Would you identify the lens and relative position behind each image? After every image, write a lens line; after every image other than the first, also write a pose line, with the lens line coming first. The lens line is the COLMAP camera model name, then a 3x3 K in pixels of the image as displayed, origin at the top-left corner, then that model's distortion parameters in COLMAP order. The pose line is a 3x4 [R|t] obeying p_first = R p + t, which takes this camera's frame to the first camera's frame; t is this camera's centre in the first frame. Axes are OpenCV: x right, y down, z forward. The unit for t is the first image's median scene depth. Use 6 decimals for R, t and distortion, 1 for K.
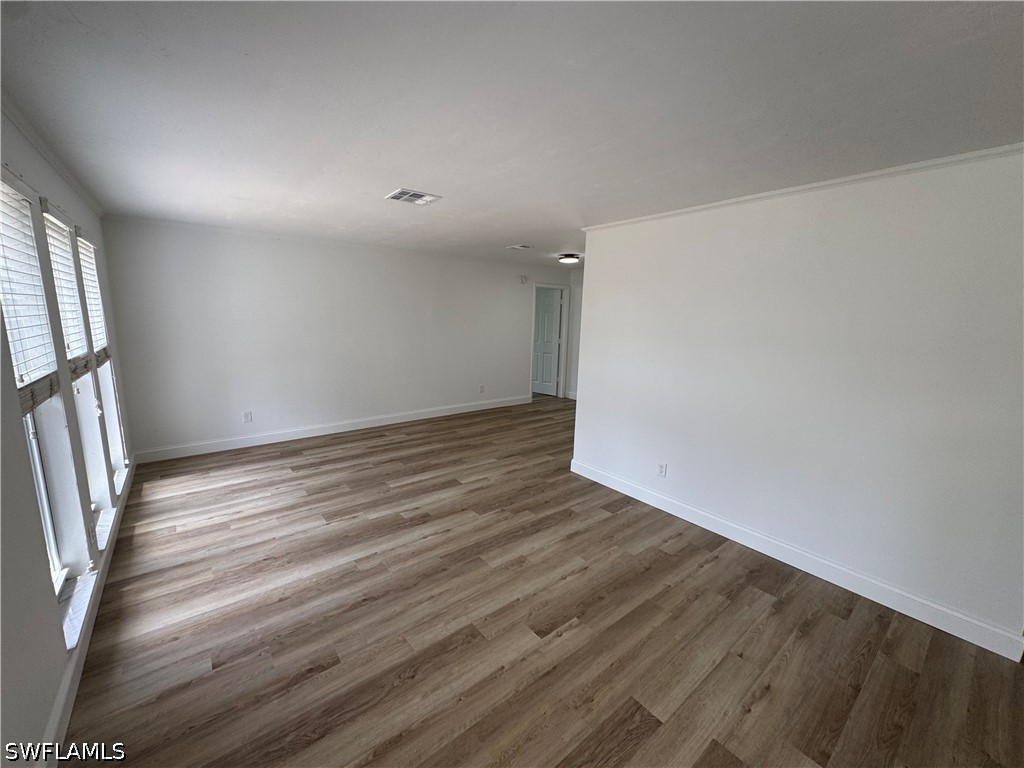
lens RADIAL K [[408.4, 0, 512.3], [0, 408.4, 385.3], [0, 0, 1]] dist [0.002224, -0.000174]
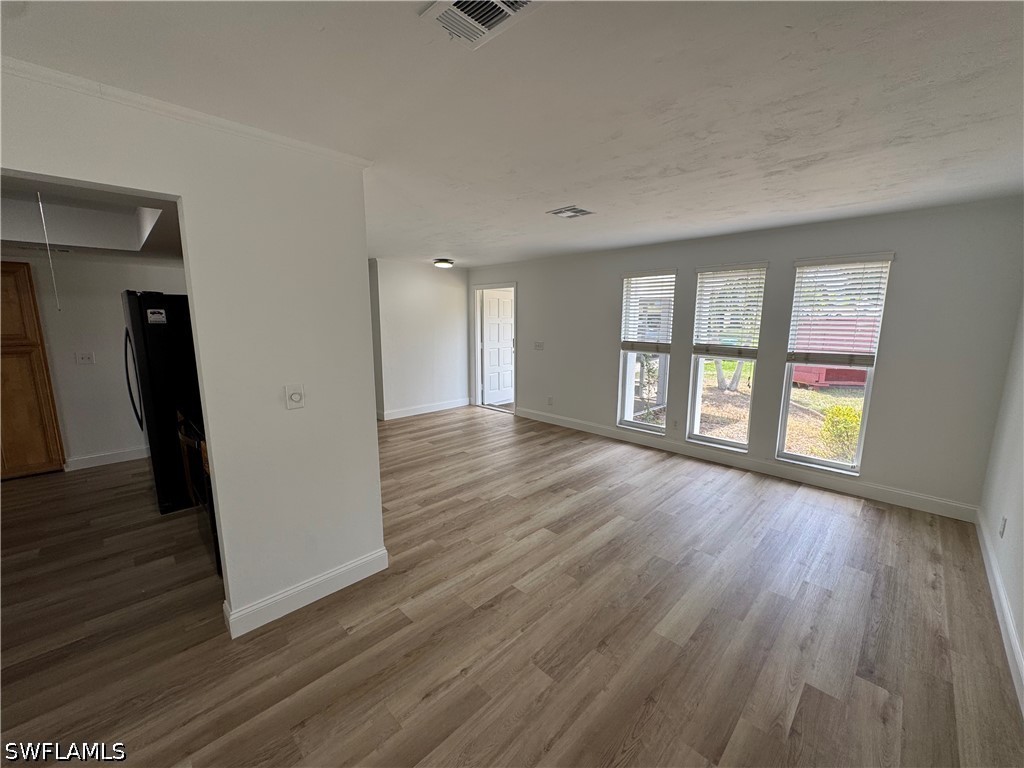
lens RADIAL K [[408.4, 0, 510.9], [0, 408.4, 385.7], [0, 0, 1]] dist [0.002224, -0.000174]
pose [[-0.993908, -0.009288, -0.109820, 0.037873], [-0.045343, 0.942667, 0.330640, -0.327997], [0.100453, 0.333605, -0.937346, 1.913203]]
